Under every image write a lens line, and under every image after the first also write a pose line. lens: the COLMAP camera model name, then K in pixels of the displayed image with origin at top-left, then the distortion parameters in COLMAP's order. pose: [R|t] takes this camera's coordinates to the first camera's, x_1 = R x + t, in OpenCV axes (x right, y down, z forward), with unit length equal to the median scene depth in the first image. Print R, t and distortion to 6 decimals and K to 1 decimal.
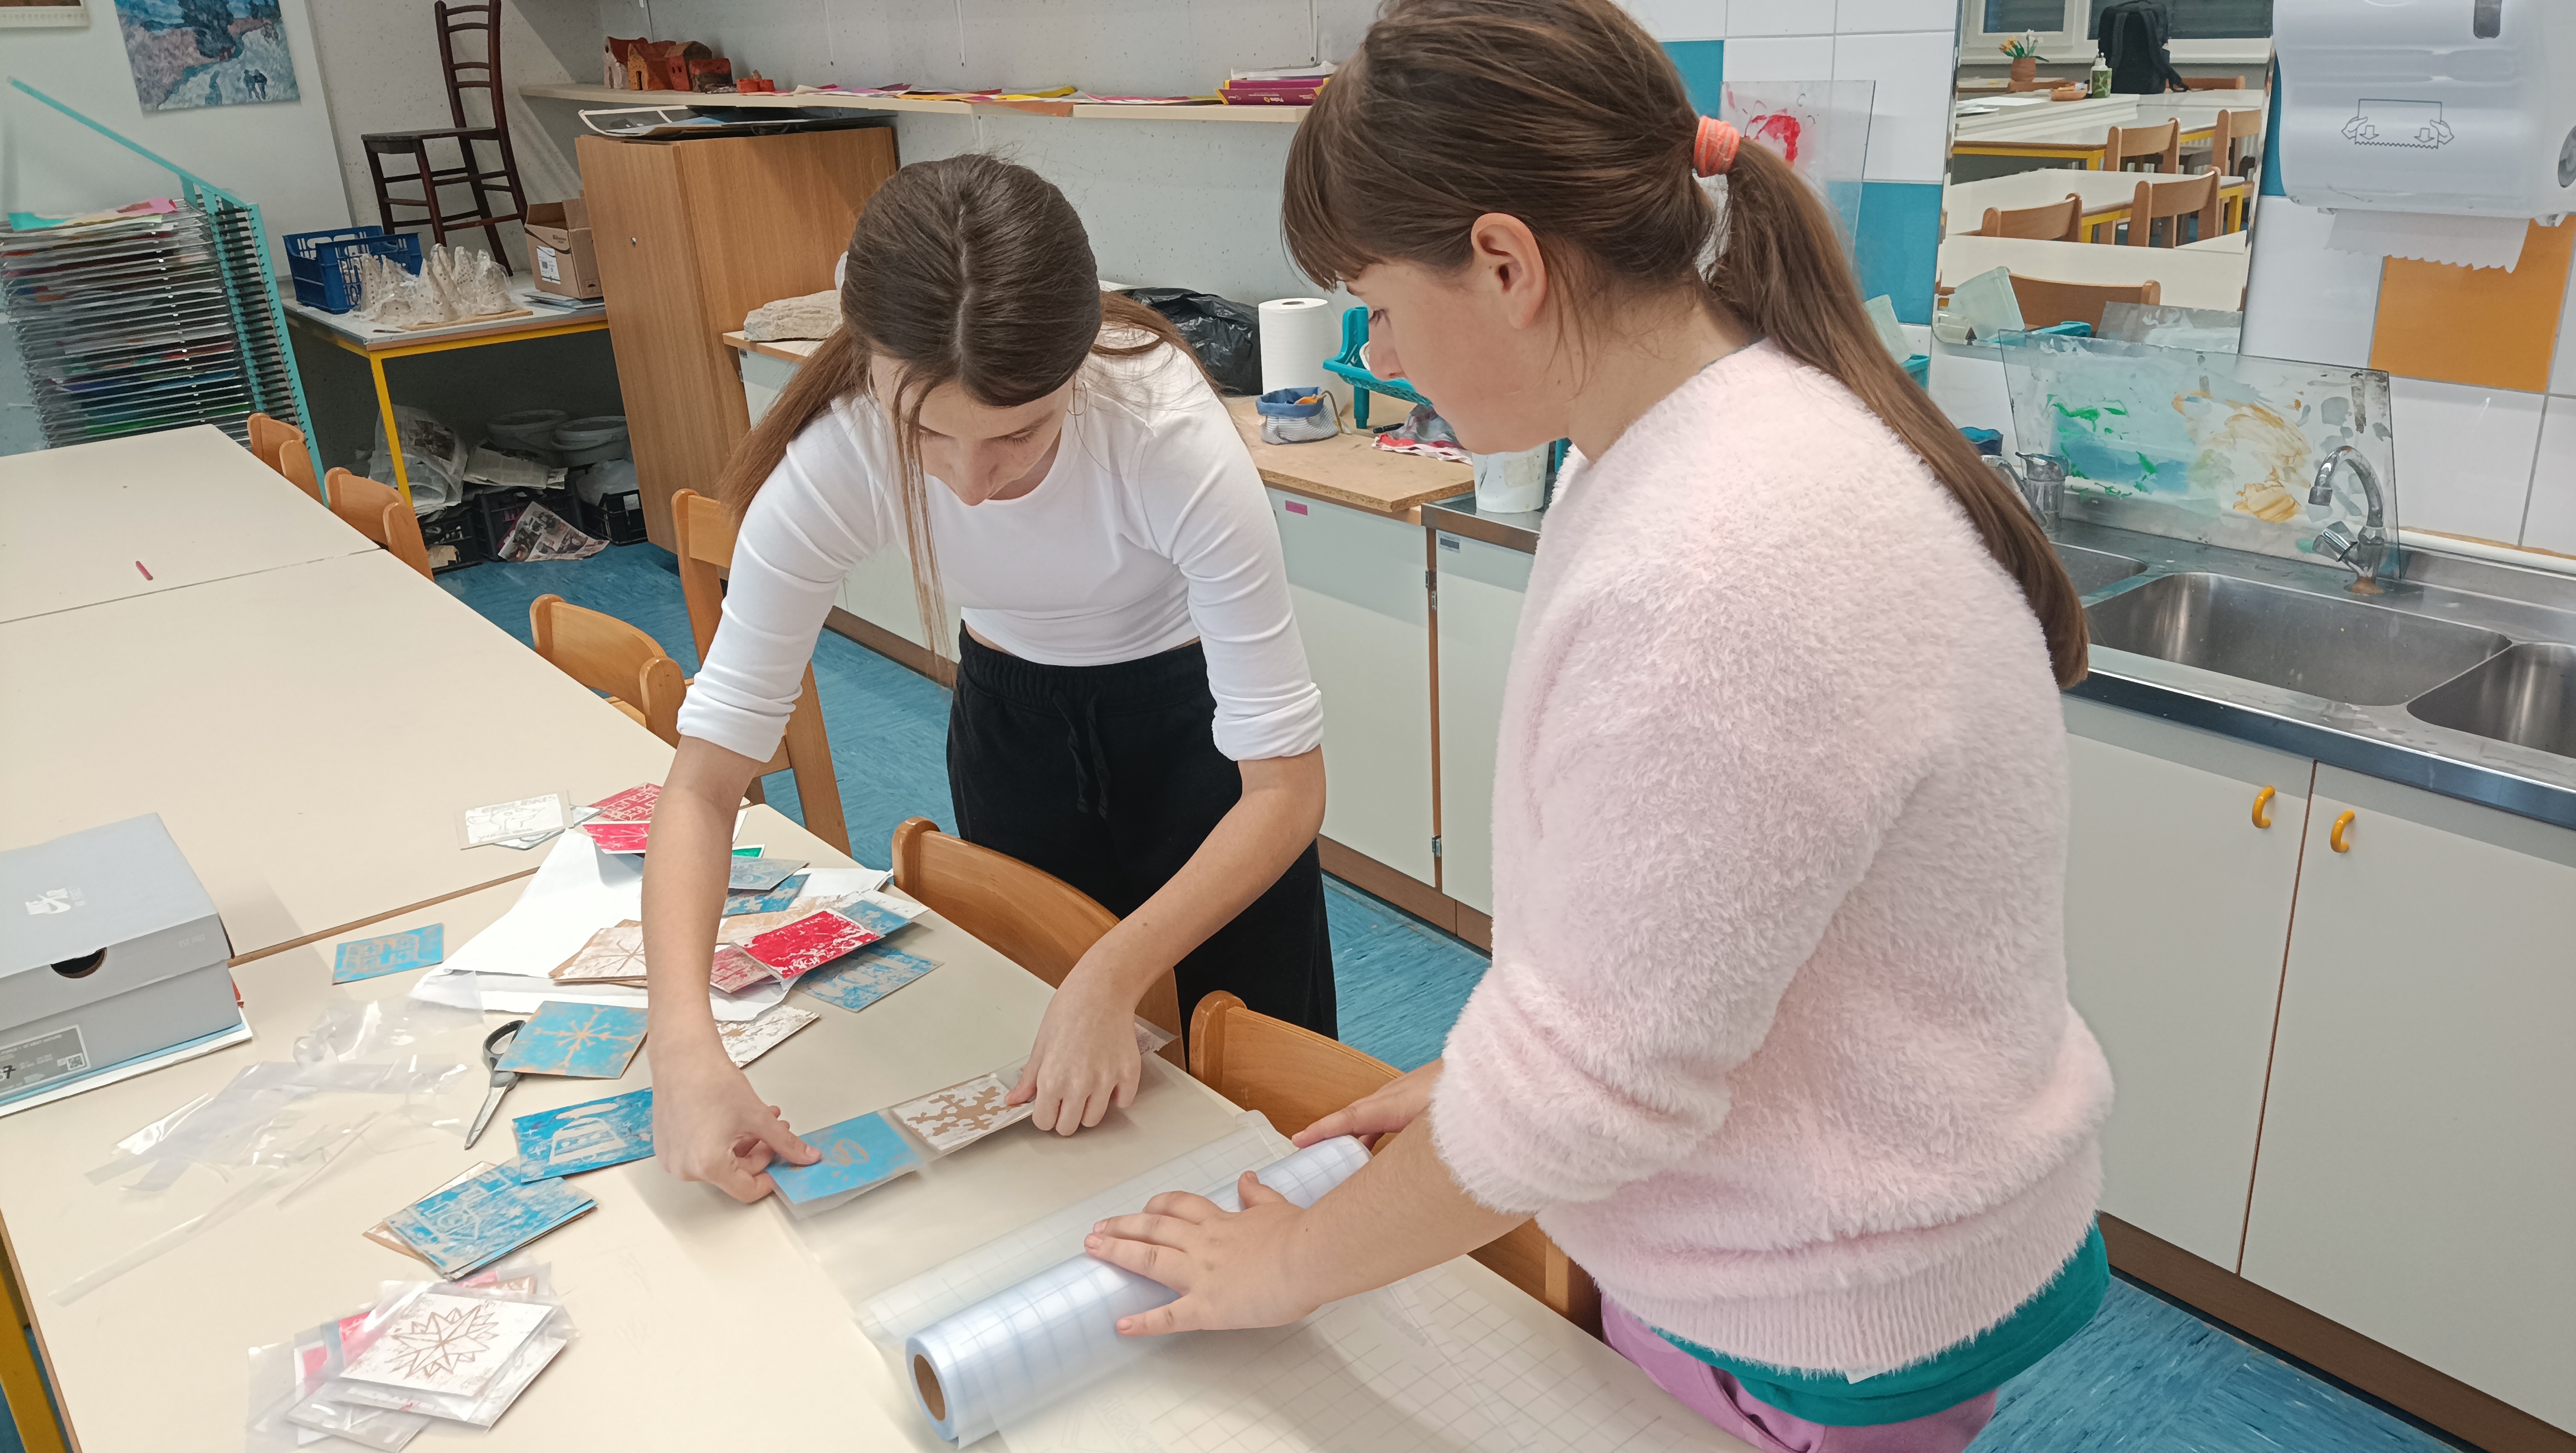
lens RADIAL K [[1922.7, 0, 1288.0], [0, 1922.7, 726.5], [0, 0, 1]] dist [0.184899, -0.308345]
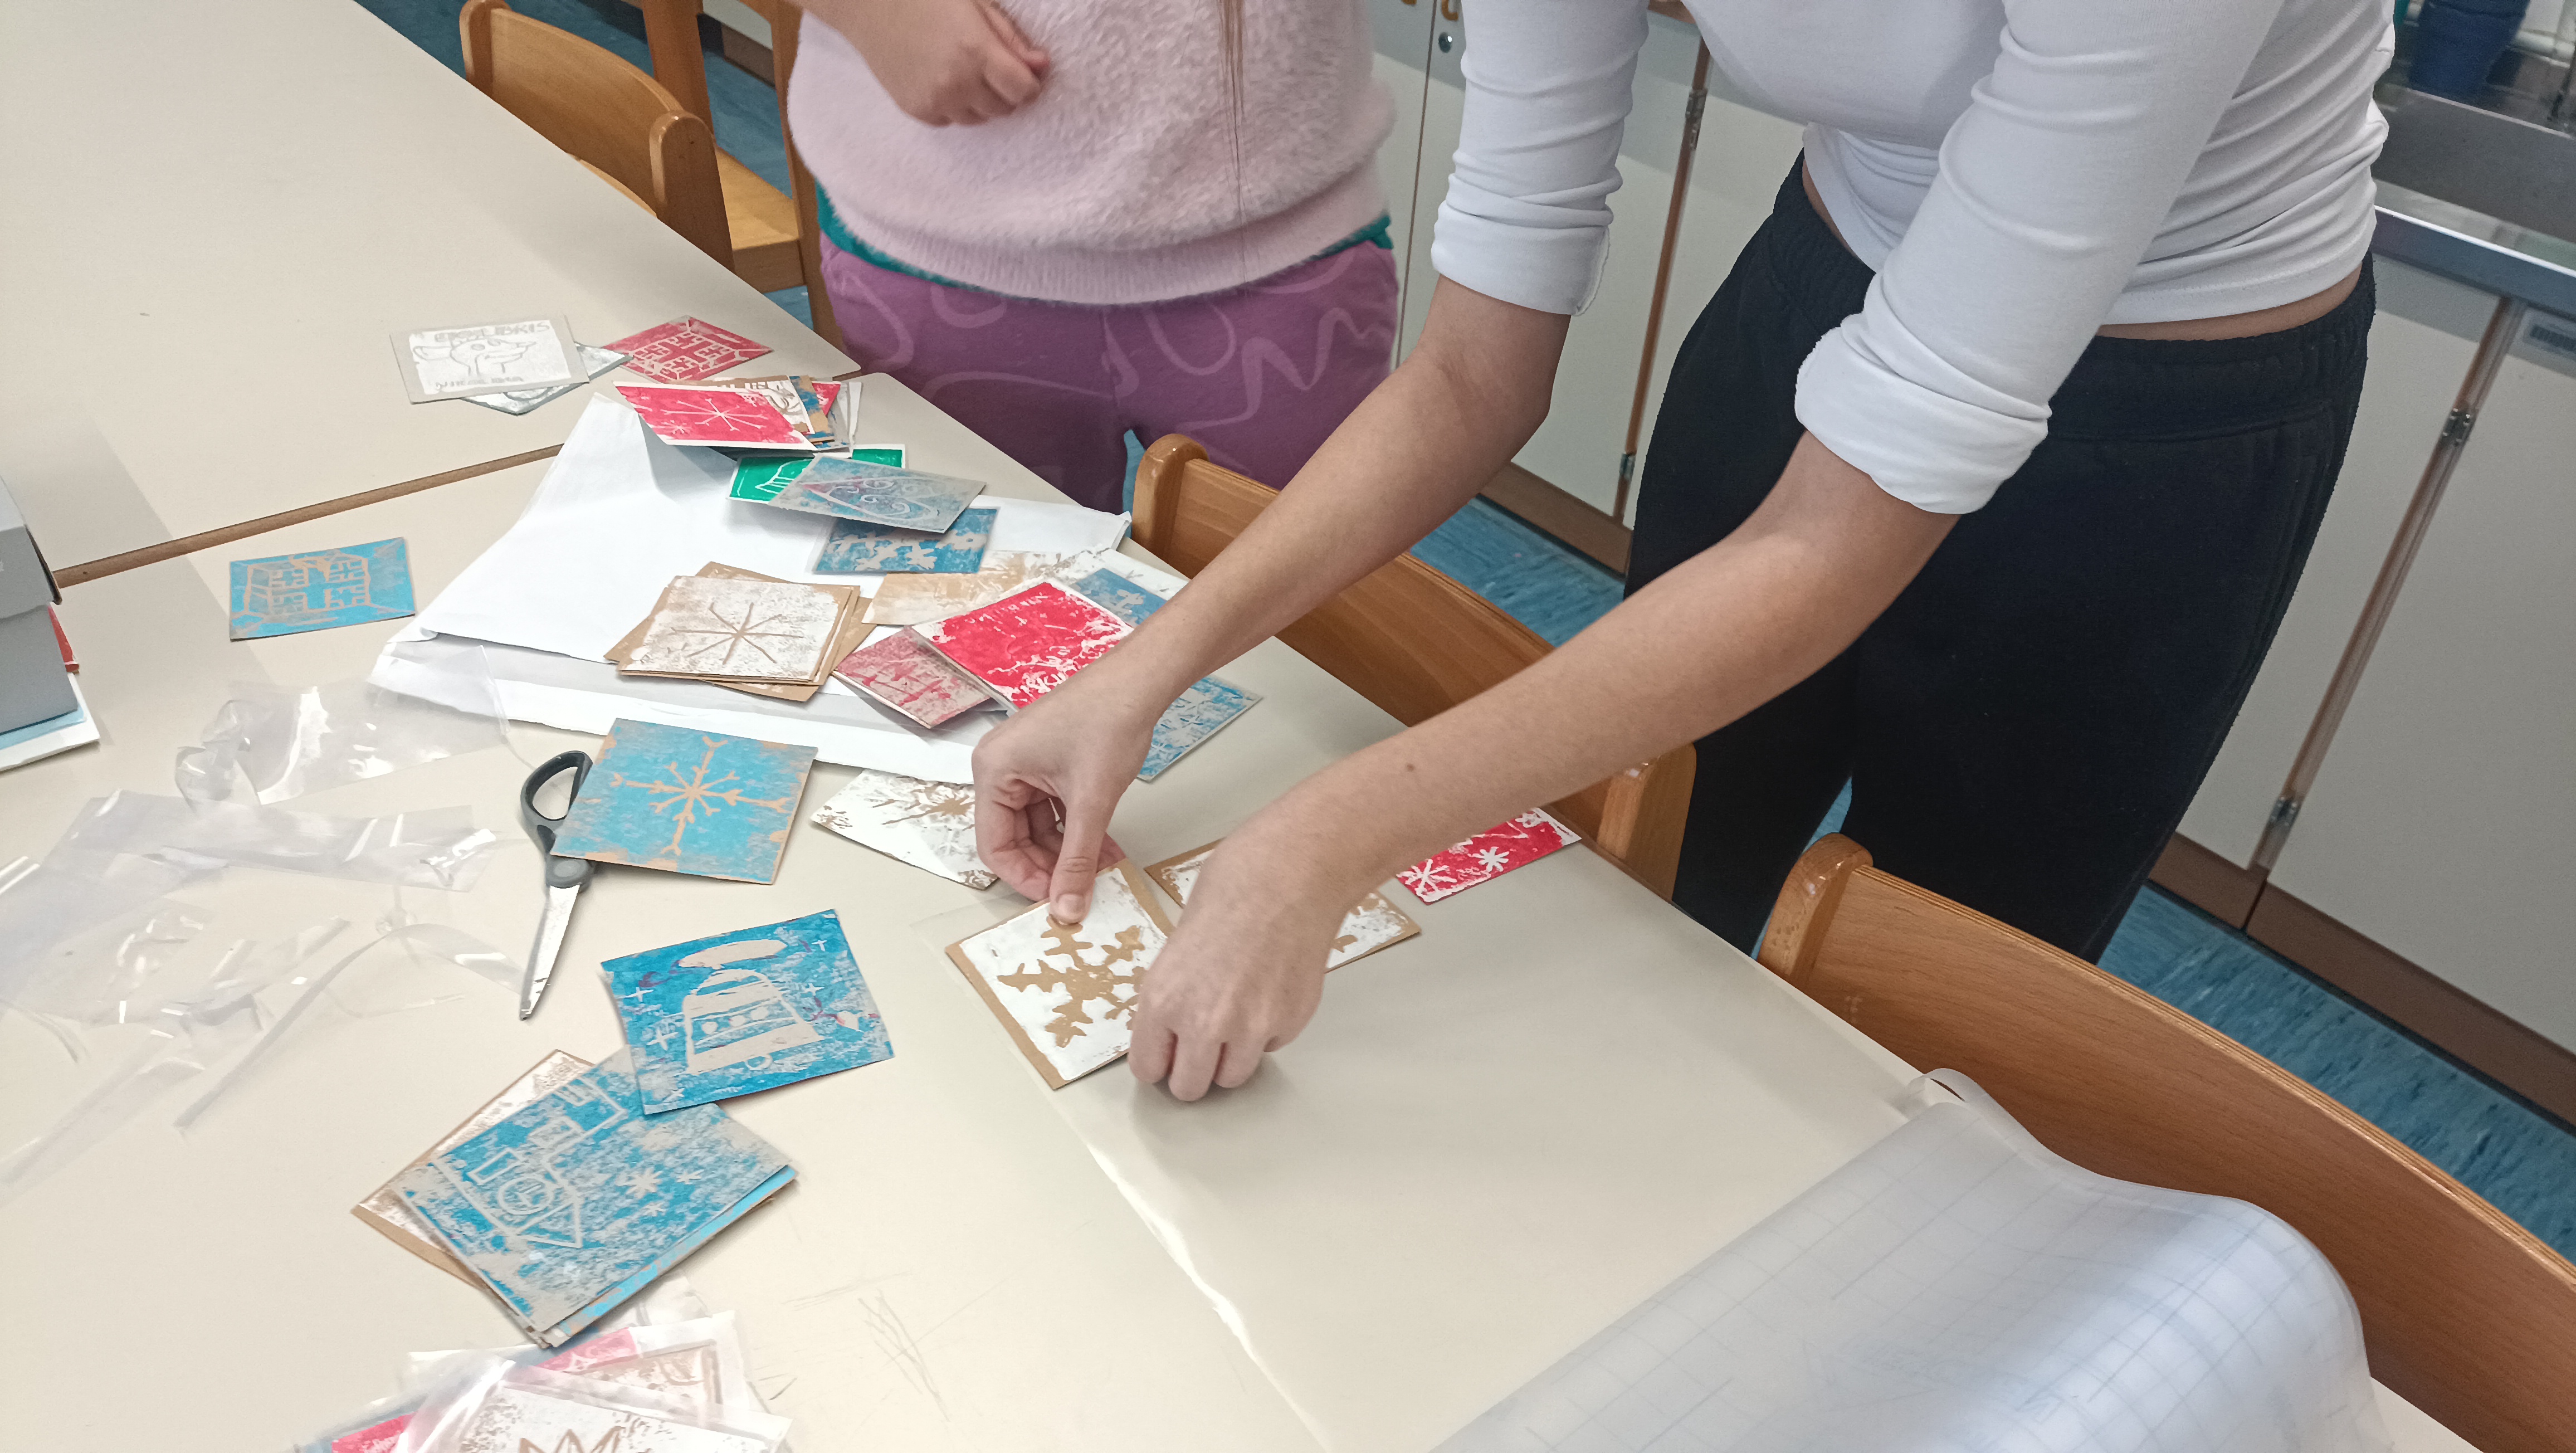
lens RADIAL K [[1967.3, 0, 1288.0], [0, 1967.3, 726.5], [0, 0, 1]] dist [0.104722, -0.152059]
pose [[0.993951, 0.074429, 0.080759, -0.227078], [-0.091164, 0.969203, 0.228769, -0.011048], [-0.061245, -0.234748, 0.970125, 0.413782]]
